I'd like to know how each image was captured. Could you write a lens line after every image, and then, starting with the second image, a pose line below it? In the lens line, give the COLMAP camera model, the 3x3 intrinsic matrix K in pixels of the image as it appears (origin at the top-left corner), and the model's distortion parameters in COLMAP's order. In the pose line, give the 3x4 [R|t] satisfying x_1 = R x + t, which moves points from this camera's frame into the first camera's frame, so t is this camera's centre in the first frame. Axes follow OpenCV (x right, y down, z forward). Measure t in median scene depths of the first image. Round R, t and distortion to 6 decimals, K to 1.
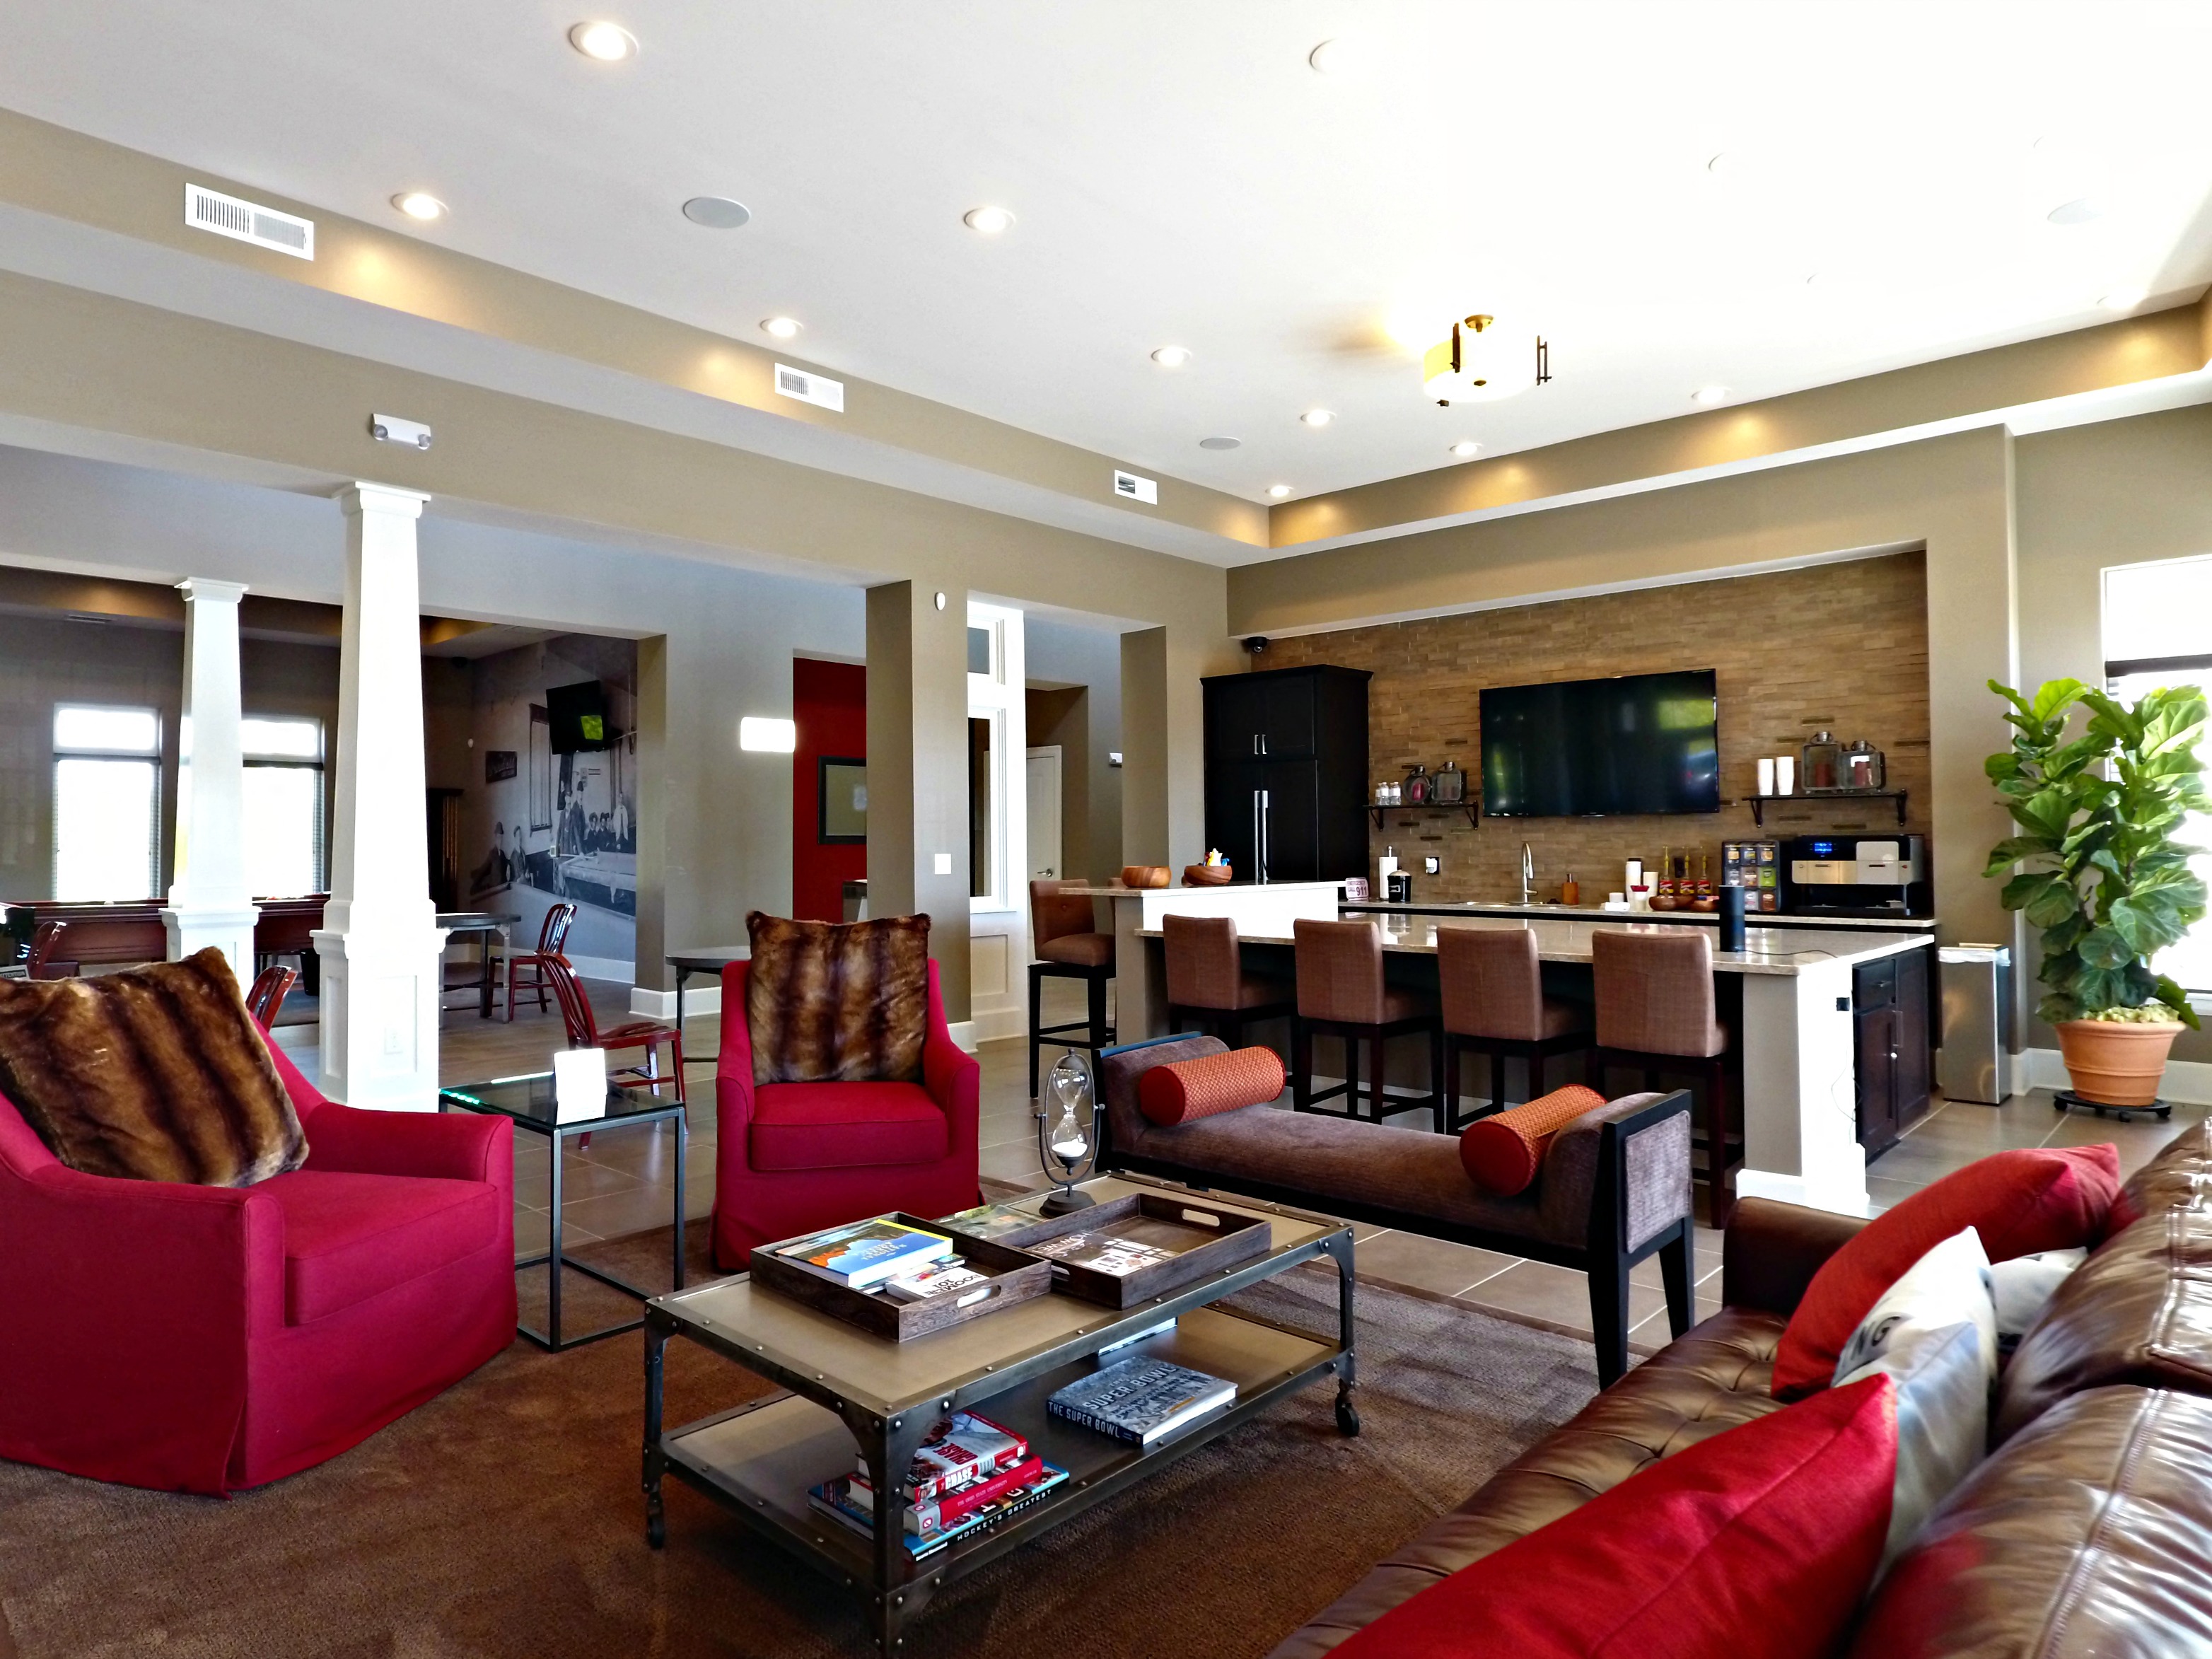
lens RADIAL K [[1313.7, 0, 1107.9], [0, 1313.7, 822.5], [0, 0, 1]] dist [-0.005529, 0.000429]
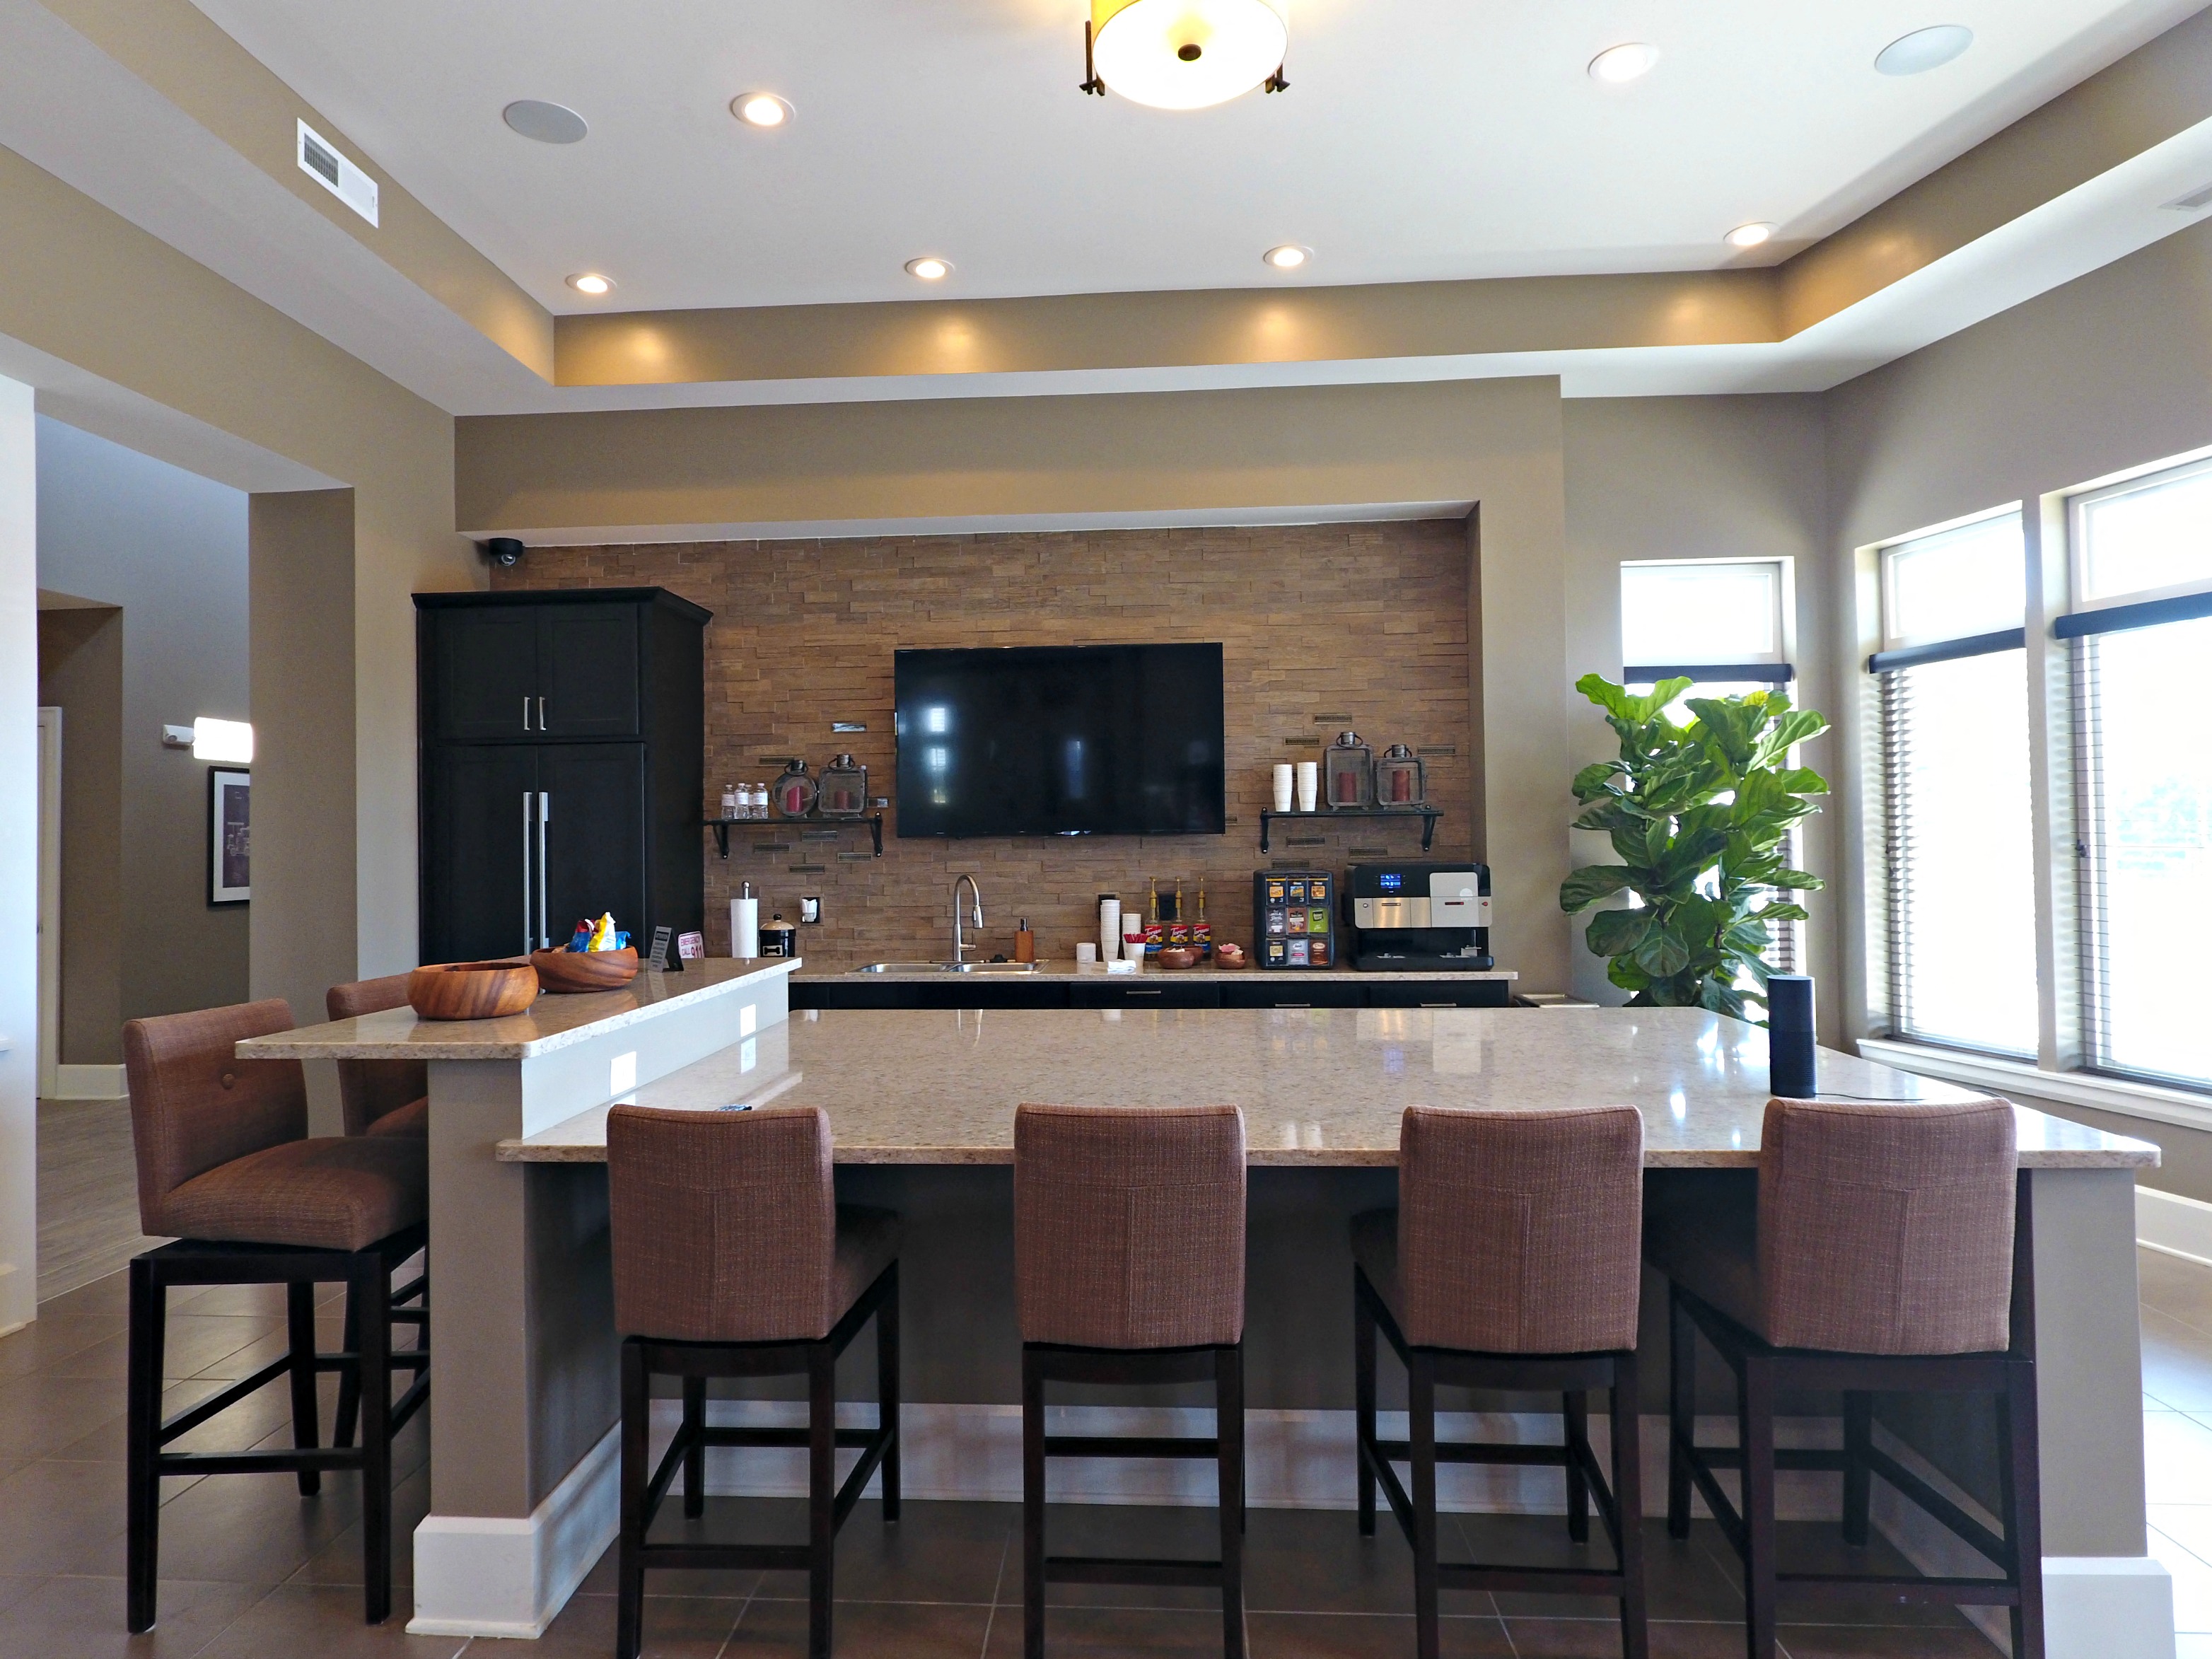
lens RADIAL K [[1313.7, 0, 1100.2], [0, 1313.7, 815.1], [0, 0, 1]] dist [-0.005529, 0.000429]
pose [[0.781156, 0.010715, 0.624243, -0.060273], [-0.002315, 0.999896, -0.014267, -0.006925], [-0.624331, 0.009700, 0.781100, 0.436234]]
